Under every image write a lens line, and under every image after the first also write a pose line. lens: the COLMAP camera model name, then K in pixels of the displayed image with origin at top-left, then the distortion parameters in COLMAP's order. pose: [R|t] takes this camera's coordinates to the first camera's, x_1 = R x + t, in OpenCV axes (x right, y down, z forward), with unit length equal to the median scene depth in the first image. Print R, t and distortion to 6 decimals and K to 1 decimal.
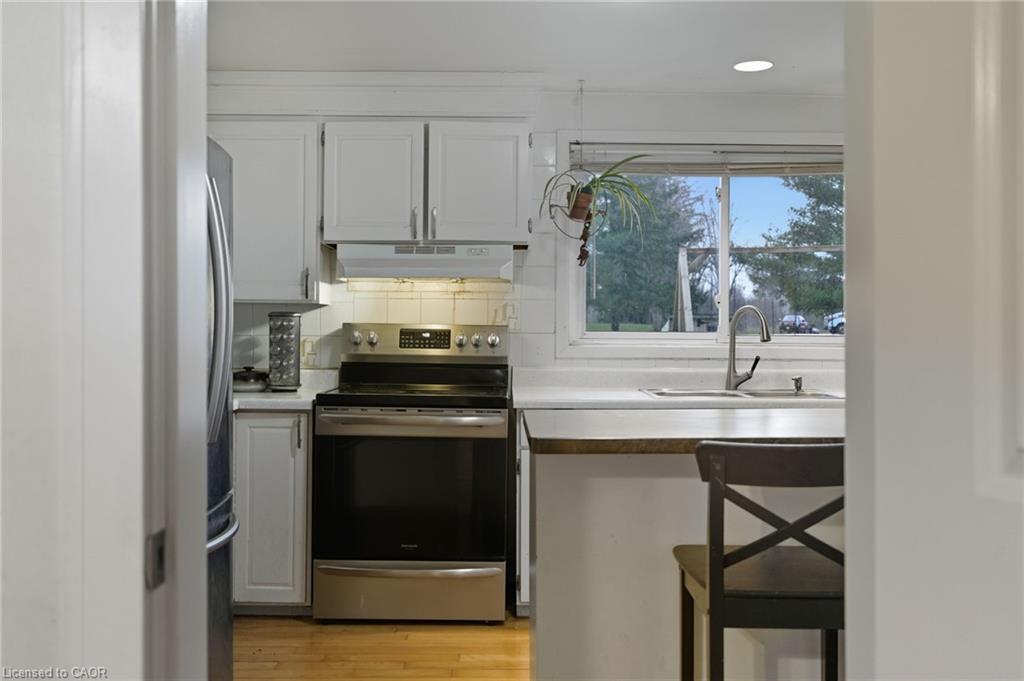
lens RADIAL K [[1002.0, 0, 501.9], [0, 1002.0, 335.9], [0, 0, 1]] dist [0.006069, 0.004229]
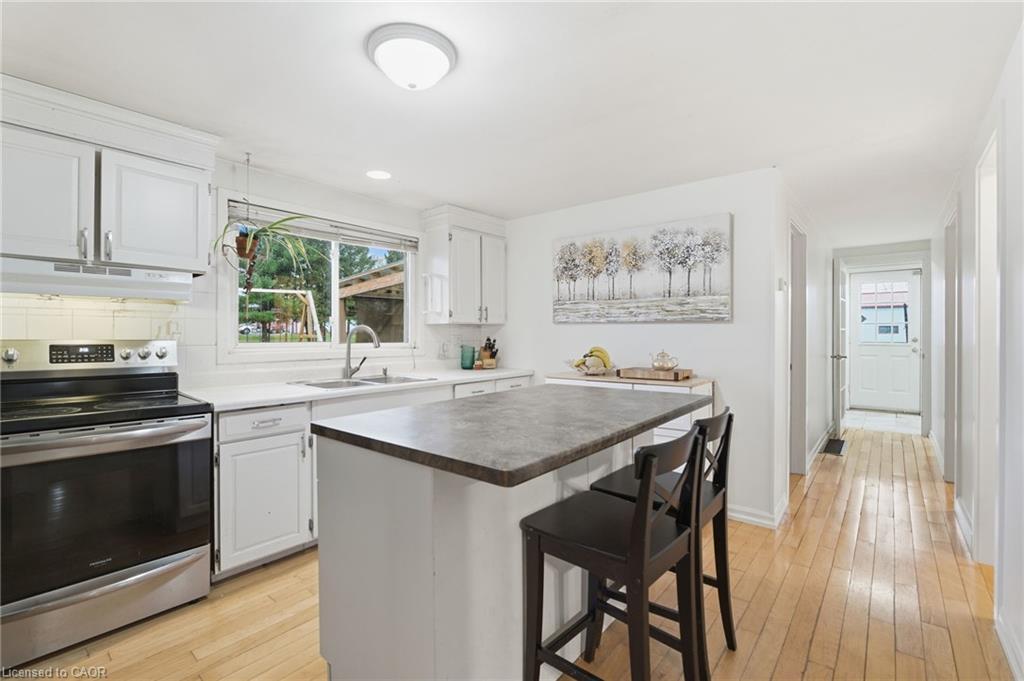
lens RADIAL K [[455.4, 0, 512.8], [0, 455.4, 334.3], [0, 0, 1]] dist [-0.004767, 0.000578]
pose [[0.645422, -0.006591, 0.763798, -0.150637], [0.005532, 0.999977, 0.003954, -0.016993], [-0.763806, 0.001674, 0.645444, 0.339851]]
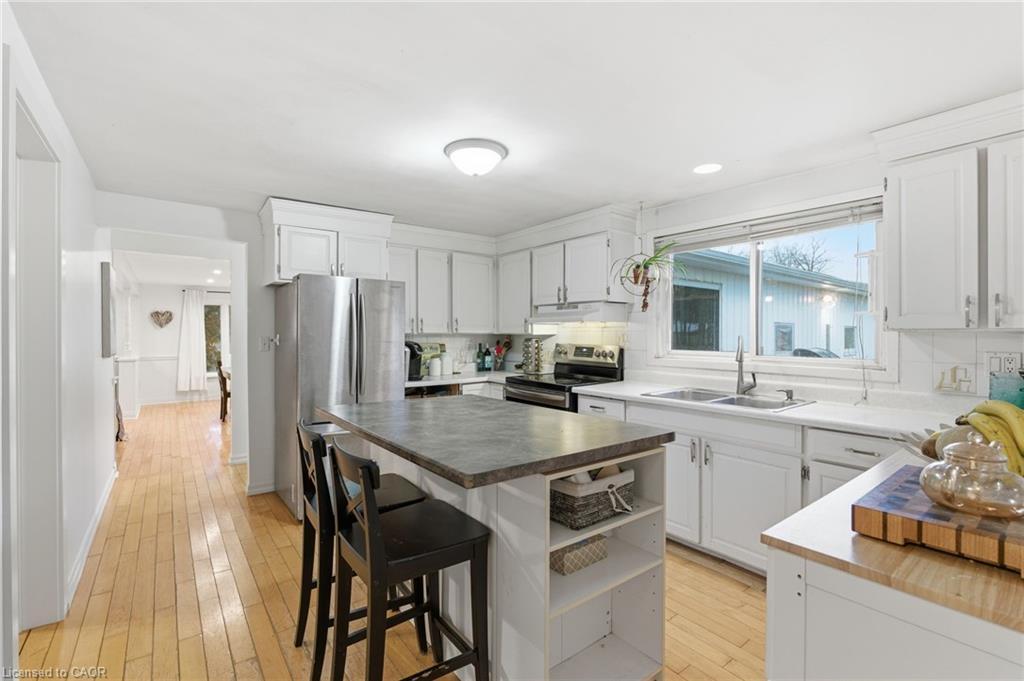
lens RADIAL K [[455.4, 0, 512.8], [0, 455.4, 334.3], [0, 0, 1]] dist [-0.004767, 0.000578]
pose [[0.605335, -0.002639, -0.795967, 0.547379], [-0.003773, 0.999974, -0.006185, -0.025522], [0.795962, 0.006748, 0.605309, 0.353990]]
